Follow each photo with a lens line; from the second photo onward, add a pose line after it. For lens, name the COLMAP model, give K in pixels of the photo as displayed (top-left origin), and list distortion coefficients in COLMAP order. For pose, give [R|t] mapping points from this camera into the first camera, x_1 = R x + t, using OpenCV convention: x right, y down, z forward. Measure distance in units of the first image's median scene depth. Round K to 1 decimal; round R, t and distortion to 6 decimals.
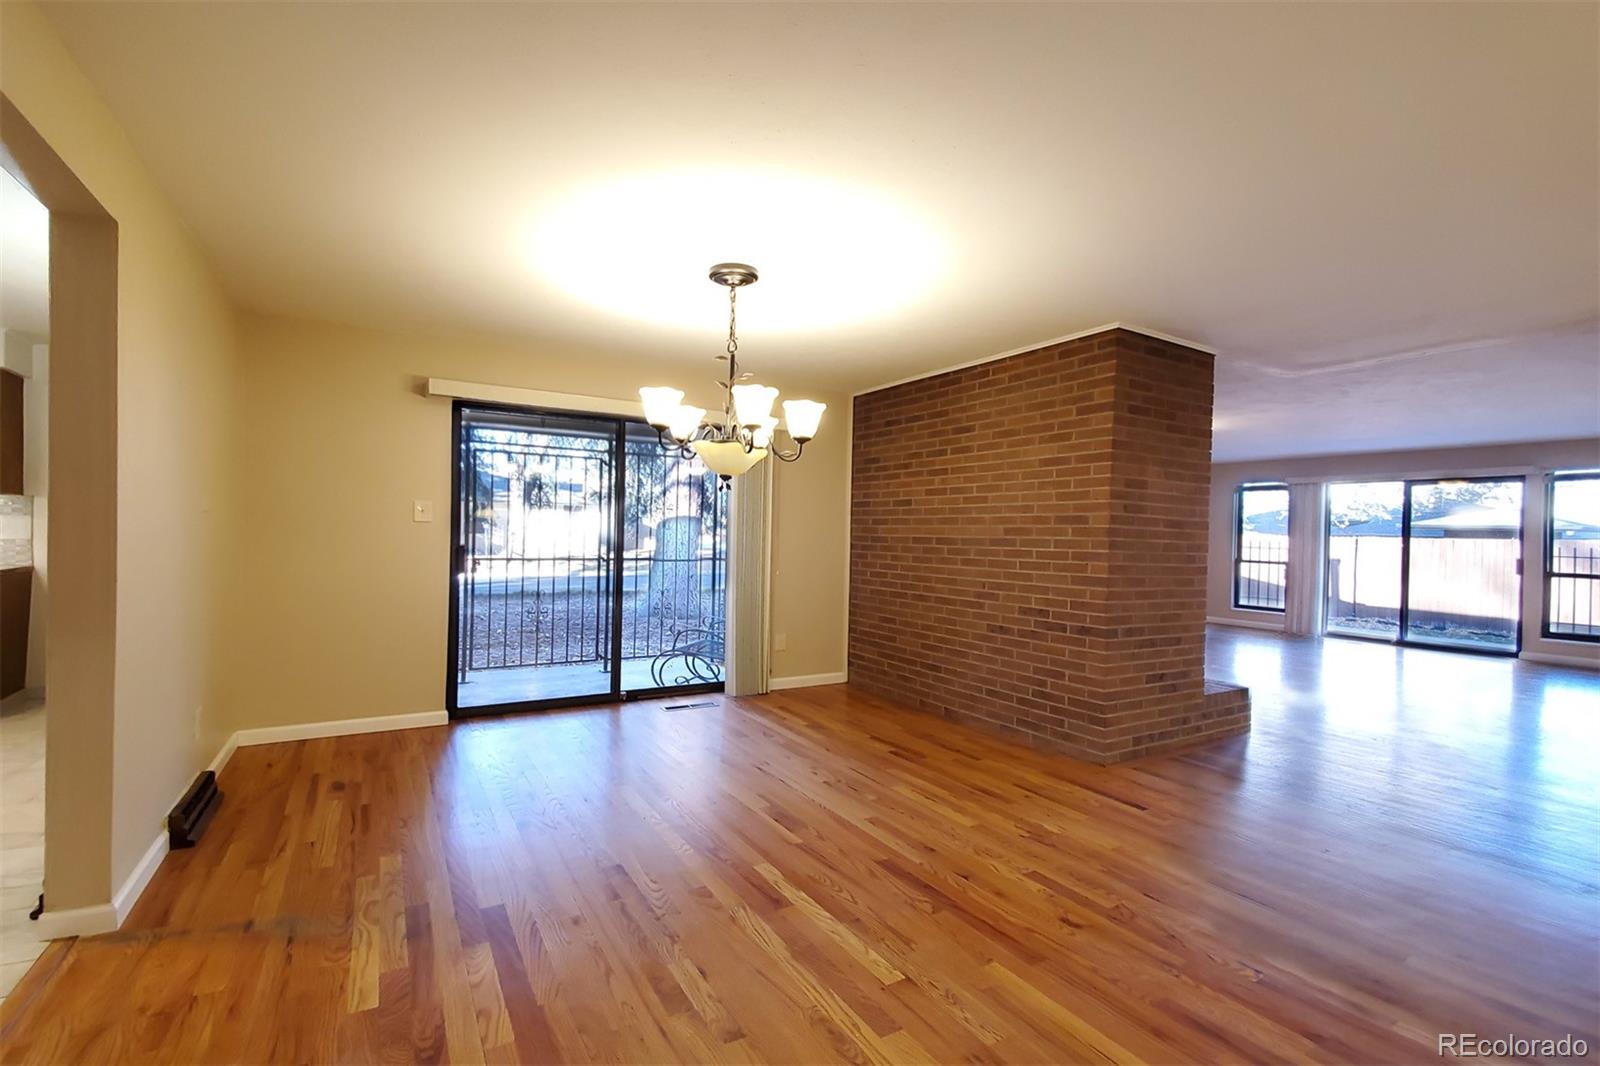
lens RADIAL K [[670.0, 0, 798.8], [0, 670.0, 555.4], [0, 0, 1]] dist [-0.000192, -0.000063]
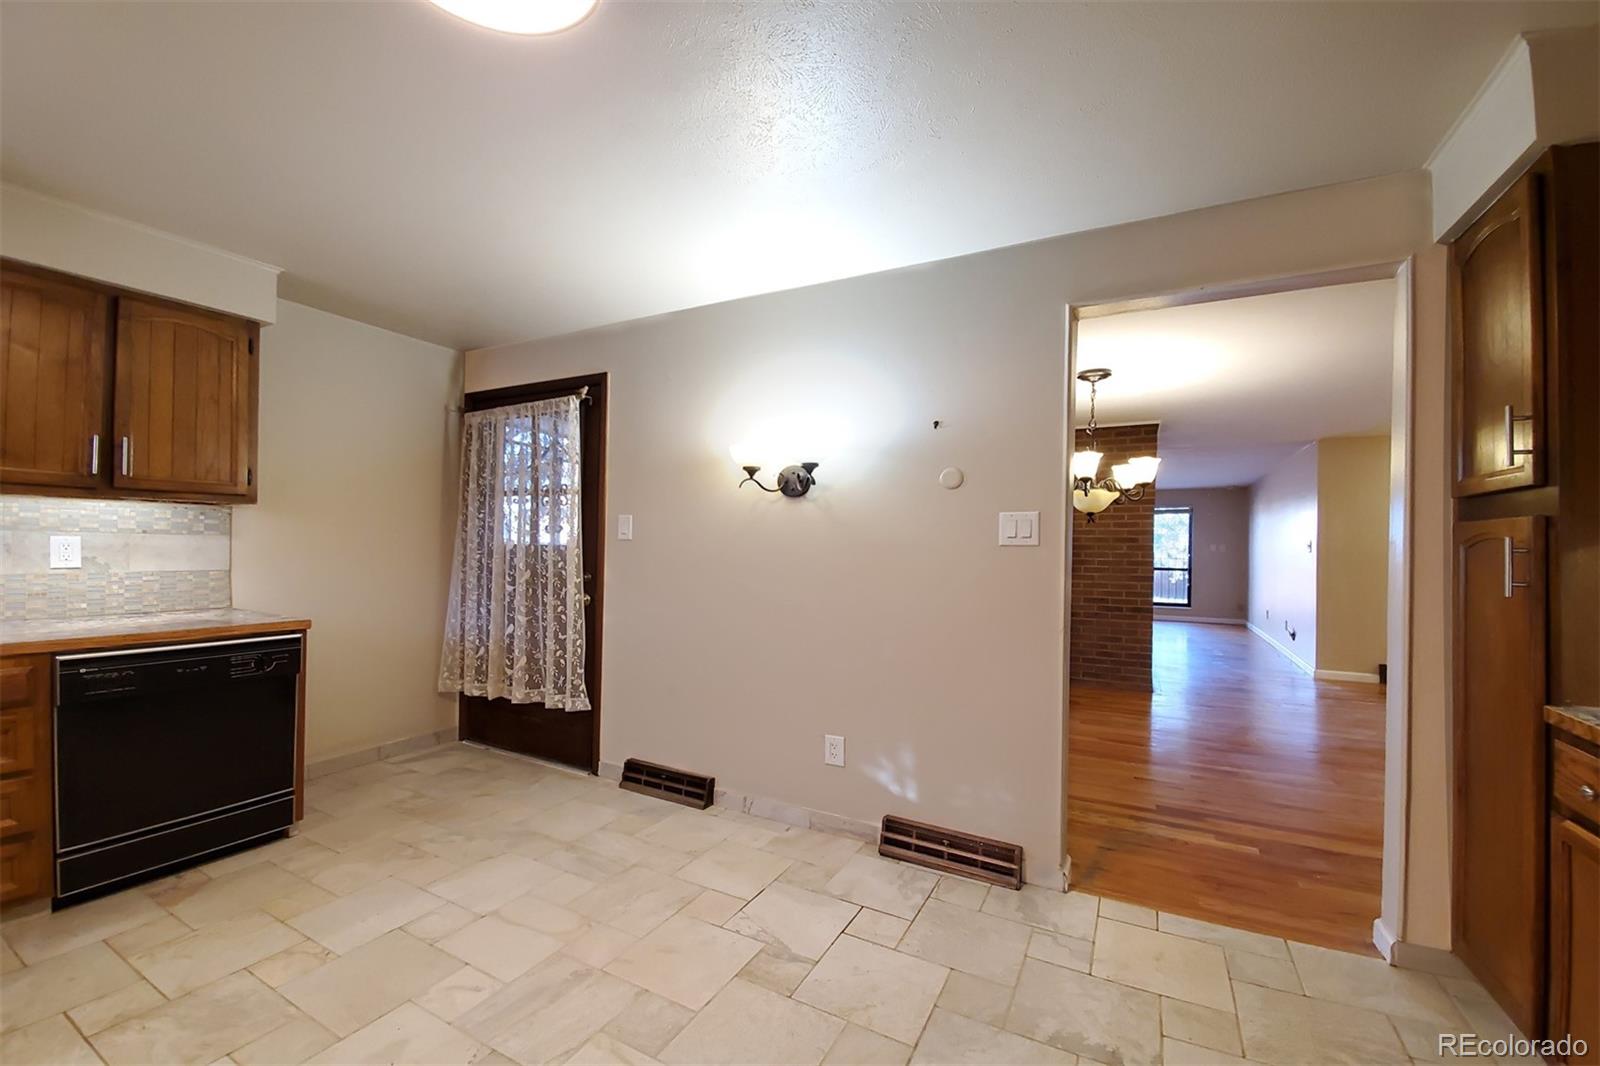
lens RADIAL K [[630.5, 0, 872.5], [0, 630.5, 559.5], [0, 0, 1]] dist [-0.001034, -0.013126]
pose [[0.834274, -0.017315, 0.551077, -0.899949], [0.019005, 0.999816, 0.002642, -0.022473], [-0.551022, 0.008270, 0.834450, 0.092473]]
